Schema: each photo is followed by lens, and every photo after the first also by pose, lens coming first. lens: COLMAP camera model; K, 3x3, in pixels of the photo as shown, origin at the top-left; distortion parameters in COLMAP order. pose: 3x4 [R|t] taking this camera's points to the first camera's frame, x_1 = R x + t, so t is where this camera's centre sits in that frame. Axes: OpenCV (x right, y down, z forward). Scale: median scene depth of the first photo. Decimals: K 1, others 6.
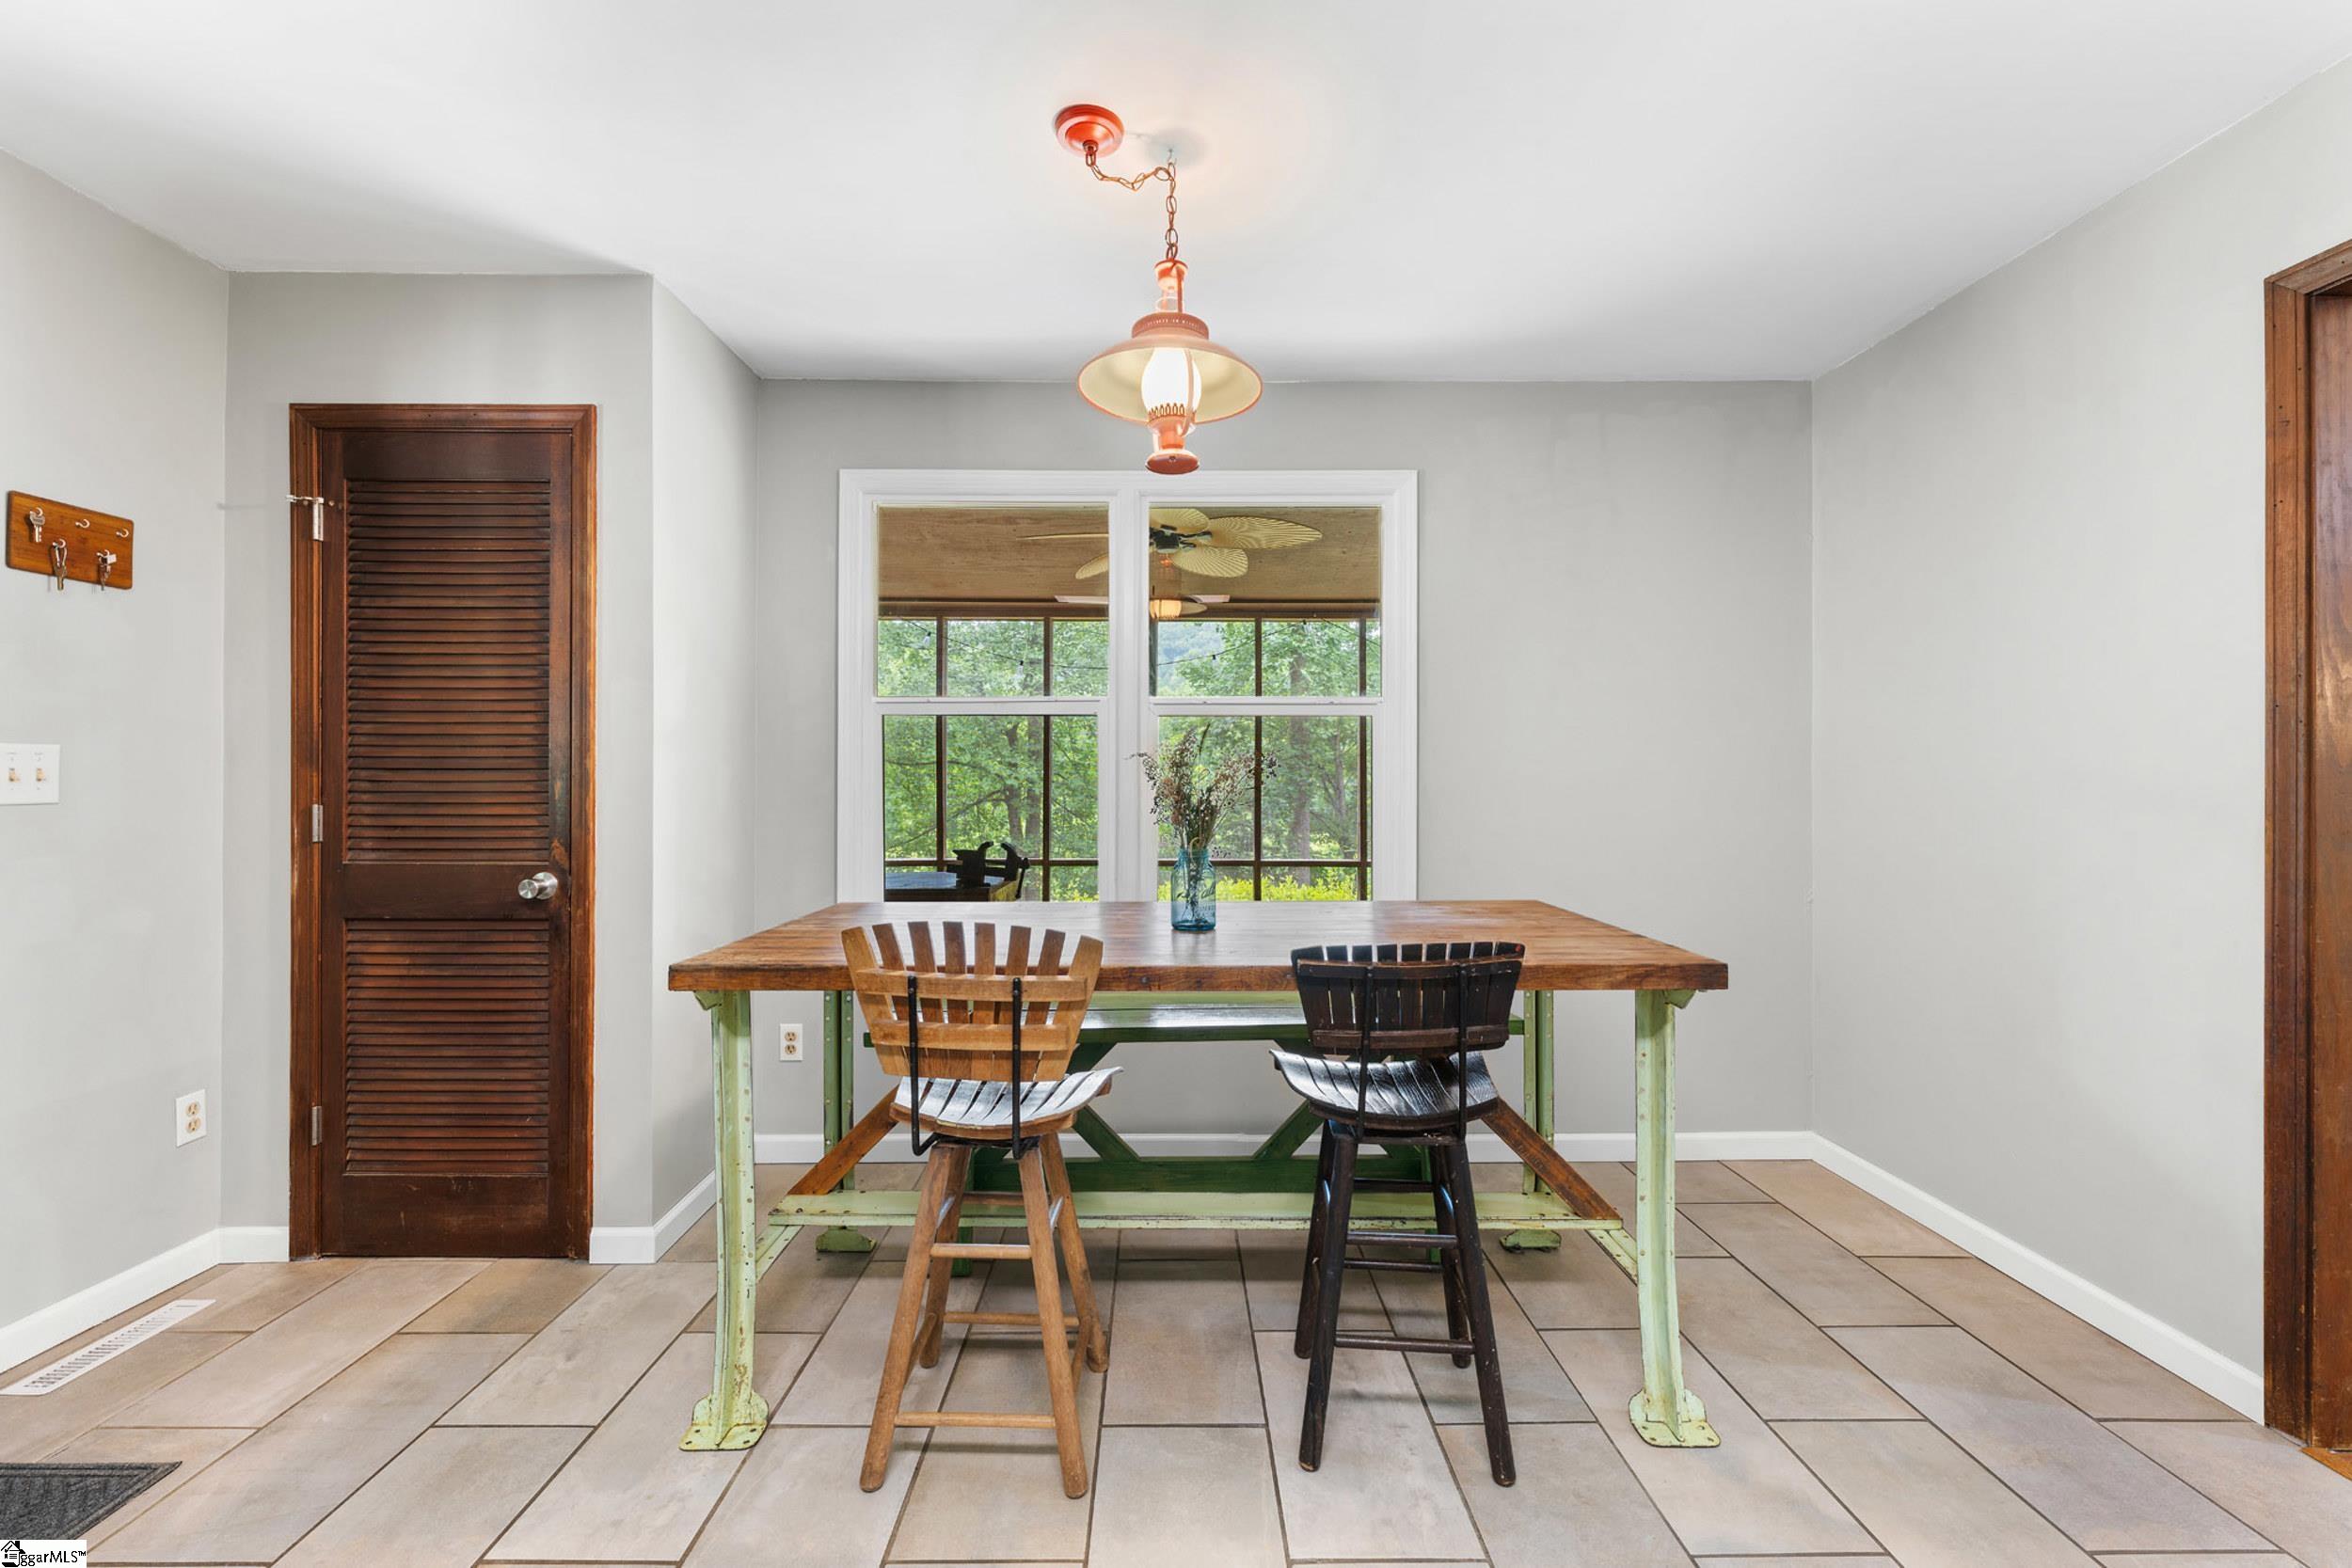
lens RADIAL K [[963.1, 0, 1185.0], [0, 963.1, 783.1], [0, 0, 1]] dist [0.004168, -0.000326]
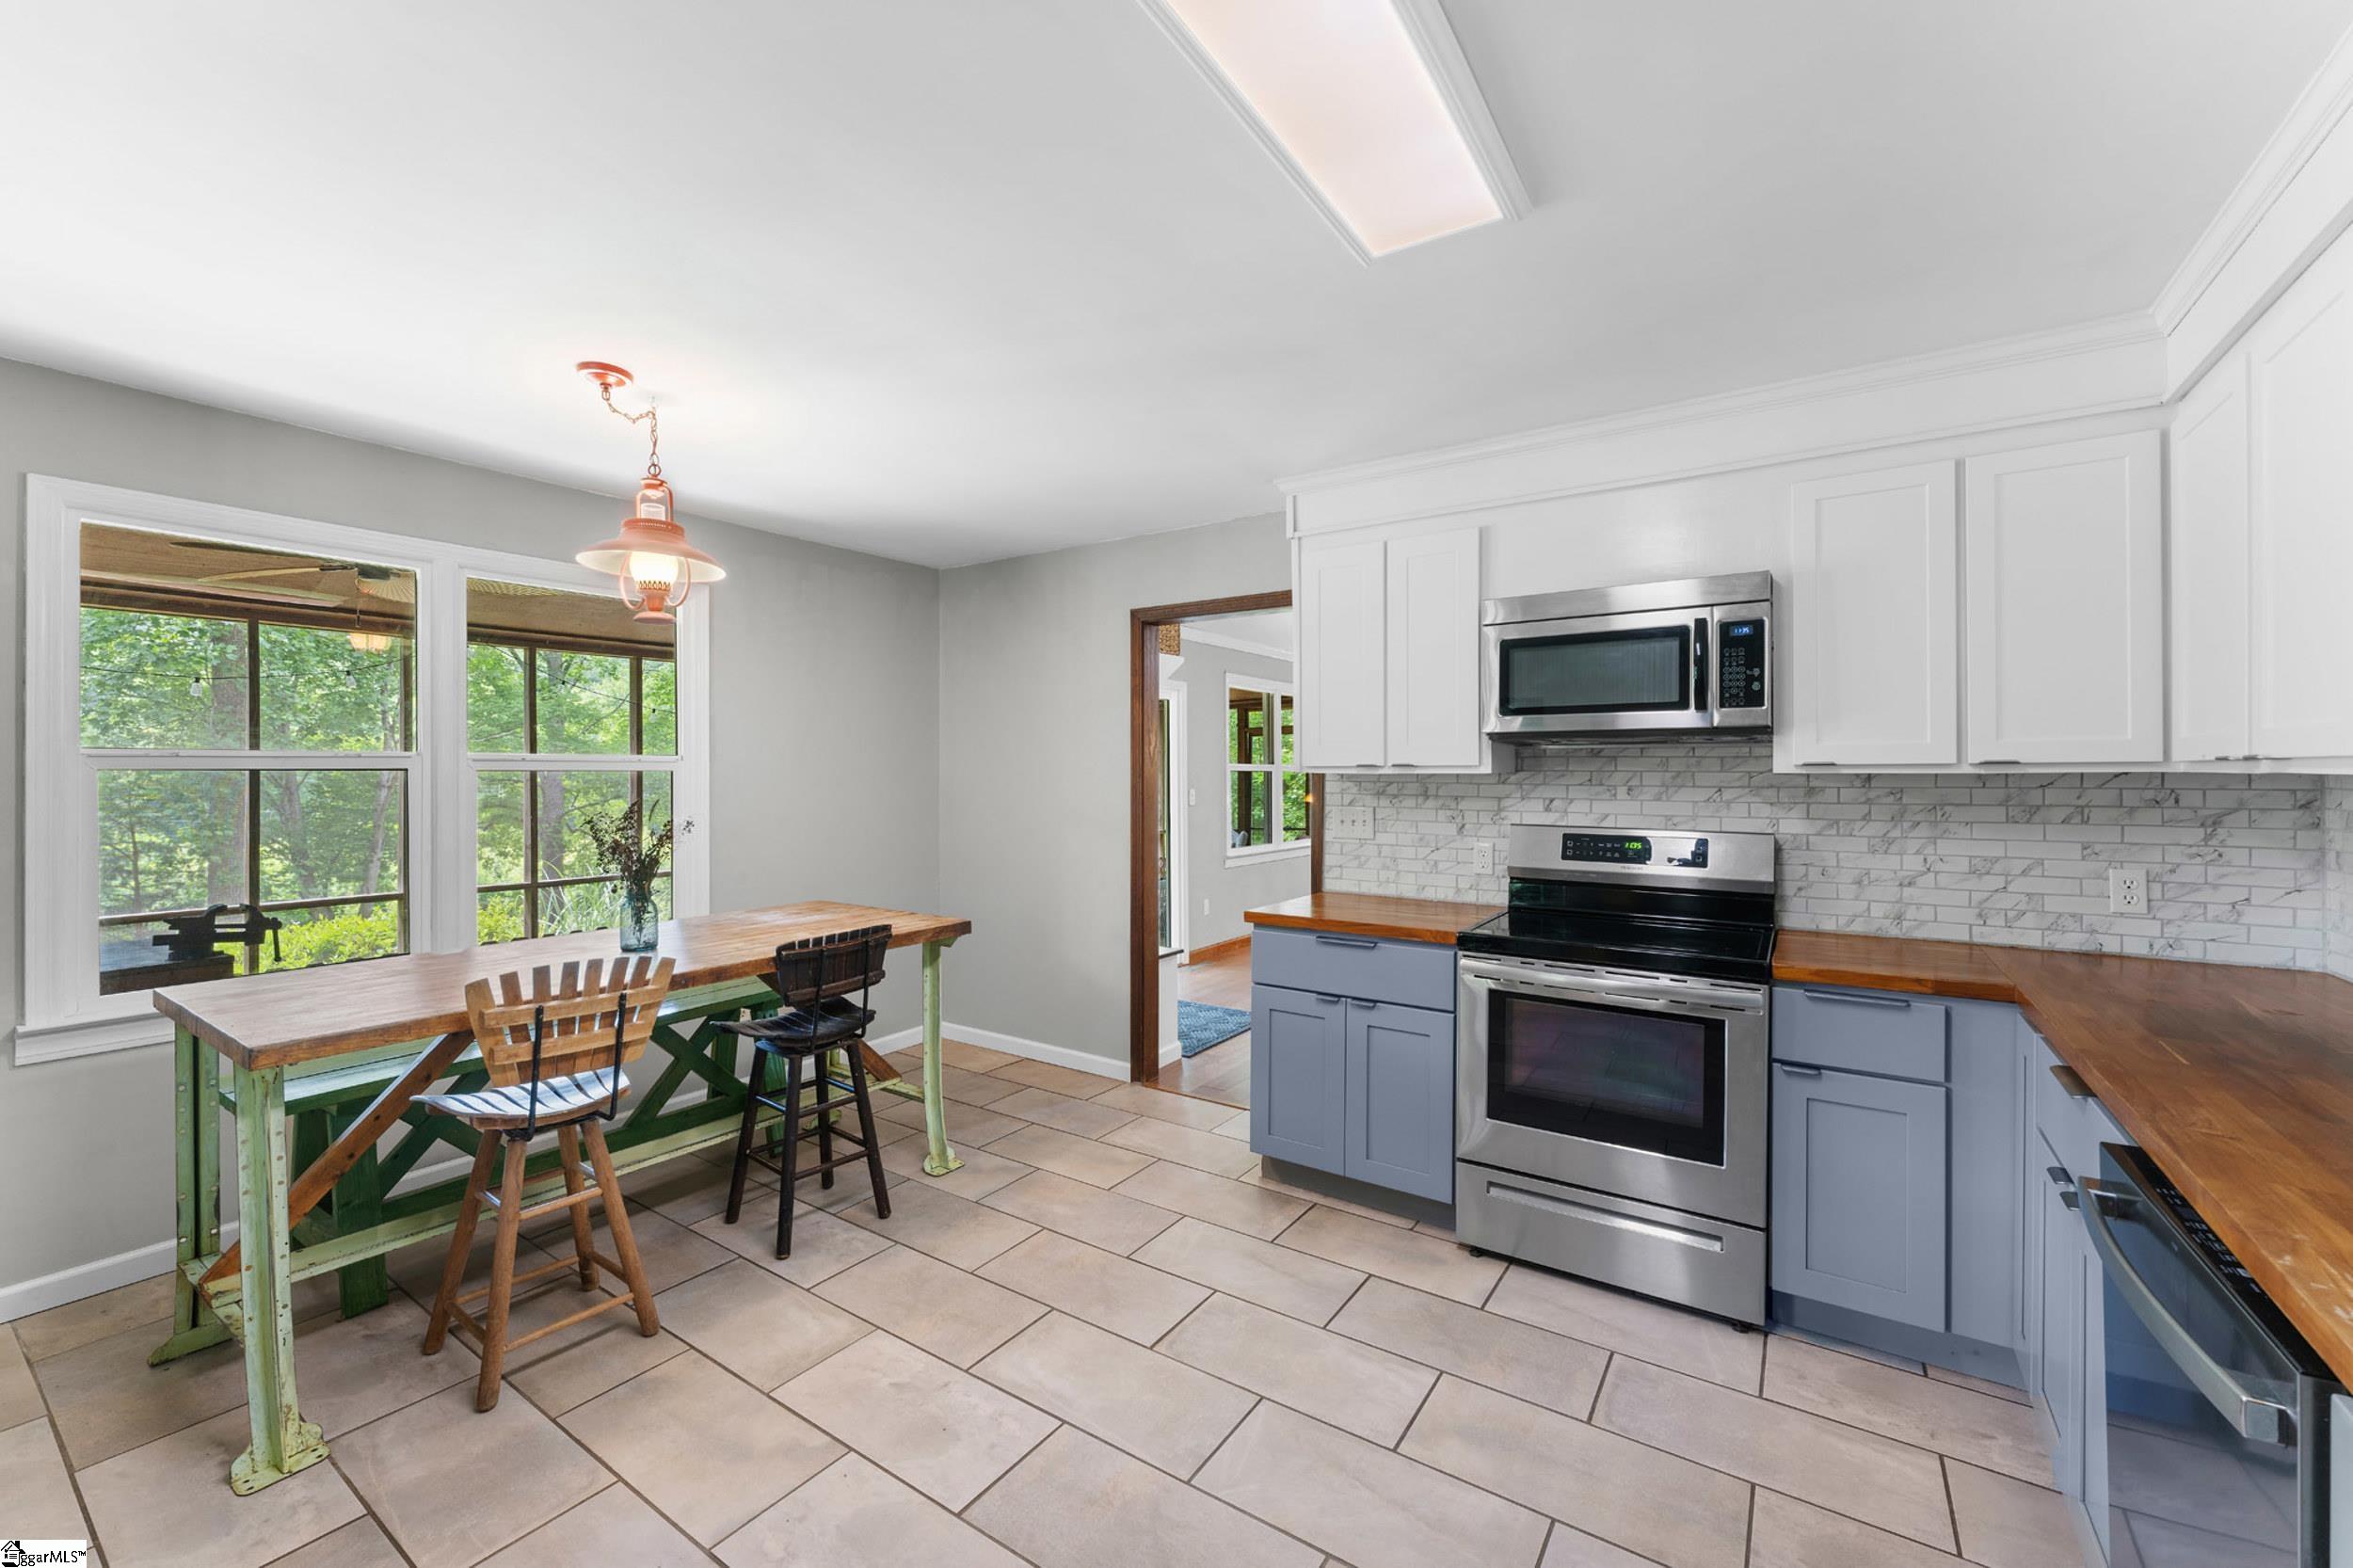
lens RADIAL K [[963.6, 0, 1171.8], [0, 963.6, 778.7], [0, 0, 1]] dist [0.004168, -0.000326]
pose [[0.573112, -0.008747, 0.819430, -0.786175], [0.001590, 0.999953, 0.009562, -0.117990], [-0.819475, -0.004177, 0.573099, -0.457849]]
